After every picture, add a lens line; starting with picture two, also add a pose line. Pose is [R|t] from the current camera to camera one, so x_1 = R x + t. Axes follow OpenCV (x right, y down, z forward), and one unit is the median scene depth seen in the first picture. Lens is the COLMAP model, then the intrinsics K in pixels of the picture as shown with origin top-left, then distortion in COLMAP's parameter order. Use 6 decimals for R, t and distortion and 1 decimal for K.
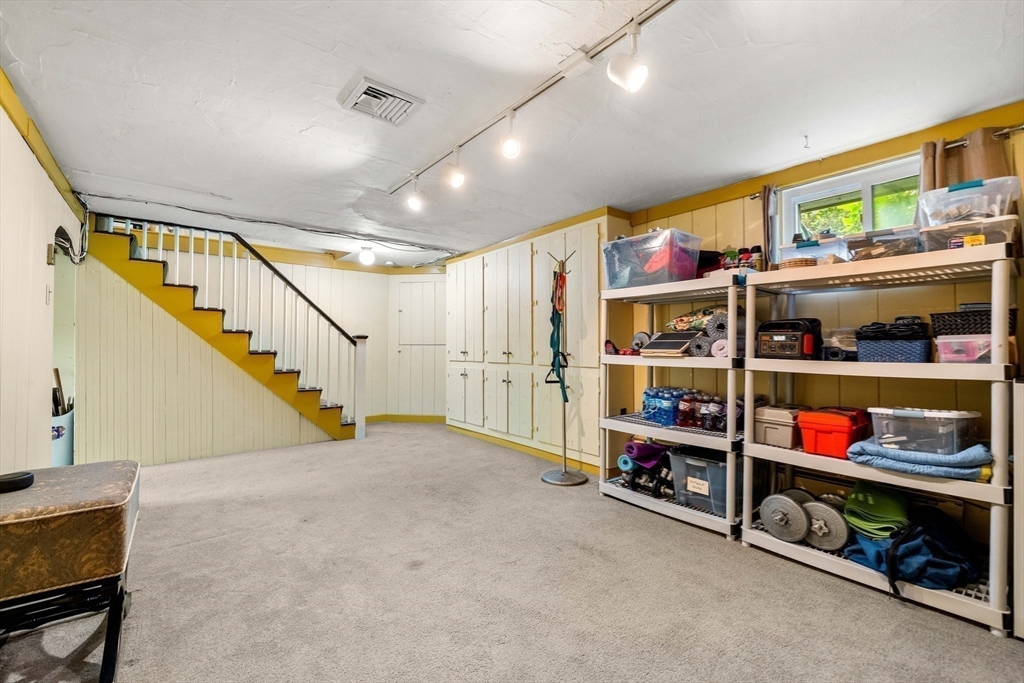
lens RADIAL K [[431.2, 0, 507.4], [0, 431.2, 349.9], [0, 0, 1]] dist [-0.003153, -0.000649]
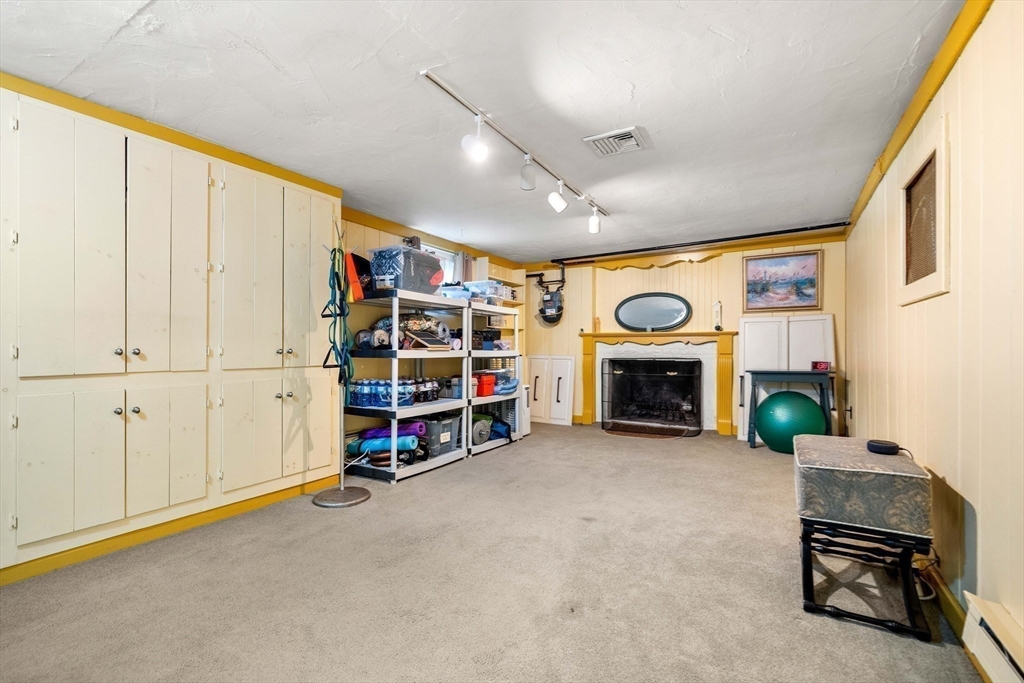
lens RADIAL K [[457.9, 0, 512.0], [0, 457.9, 341.5], [0, 0, 1]] dist [-0.001385, 0.000081]
pose [[-0.363076, 0.005829, 0.931741, -1.138869], [0.002893, 0.999983, -0.005128, -0.002486], [-0.931755, 0.000833, -0.363086, 1.407317]]
